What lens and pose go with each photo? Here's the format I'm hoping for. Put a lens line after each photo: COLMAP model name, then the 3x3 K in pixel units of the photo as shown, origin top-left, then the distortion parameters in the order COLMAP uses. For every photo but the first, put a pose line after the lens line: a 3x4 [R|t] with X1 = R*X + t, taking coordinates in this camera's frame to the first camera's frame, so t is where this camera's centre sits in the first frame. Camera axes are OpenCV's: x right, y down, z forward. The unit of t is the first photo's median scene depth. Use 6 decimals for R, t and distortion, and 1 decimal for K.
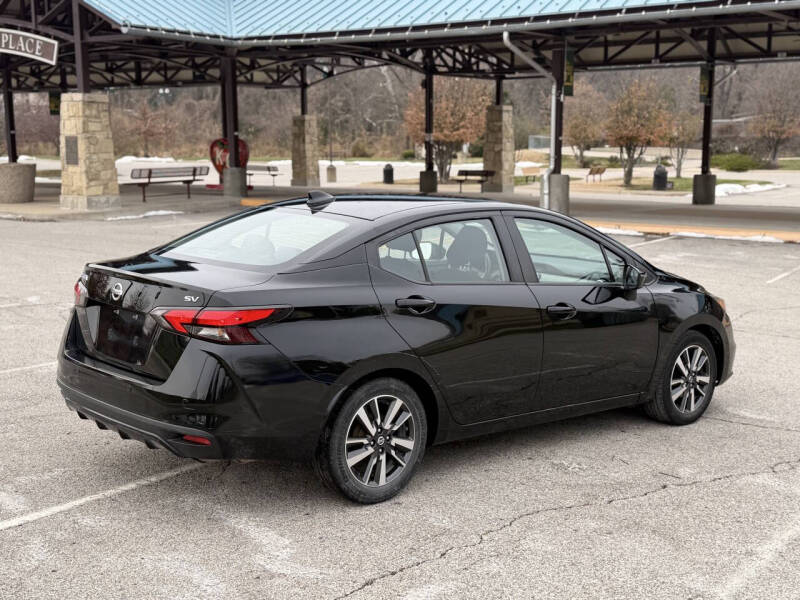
lens RADIAL K [[885.4, 0, 397.6], [0, 885.4, 295.7], [0, 0, 1]] dist [0.081285, 0.000000]
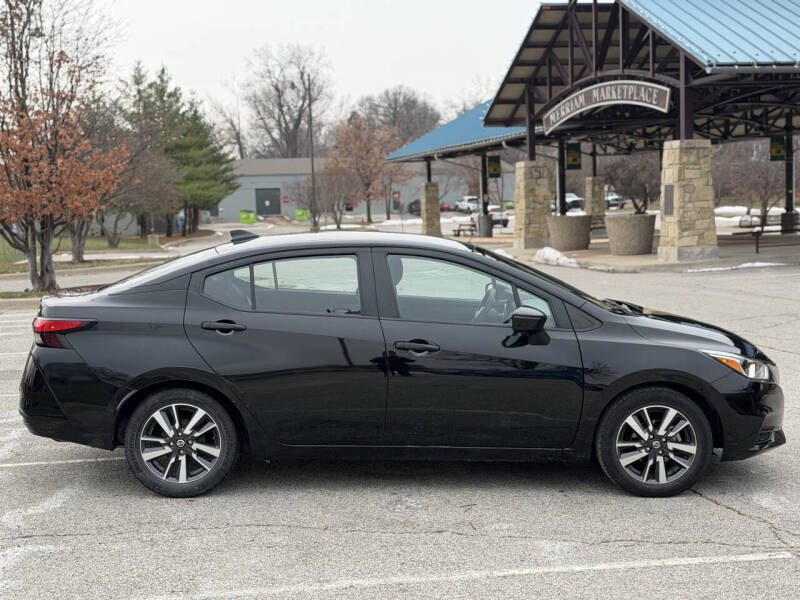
lens RADIAL K [[956.6, 0, 399.9], [0, 956.6, 304.0], [0, 0, 1]] dist [0.085814, 0.000000]
pose [[0.818532, 0.032753, -0.573527, 0.909065], [-0.062304, 0.997546, -0.031951, 0.004845], [0.571073, 0.061886, 0.818563, 0.124458]]
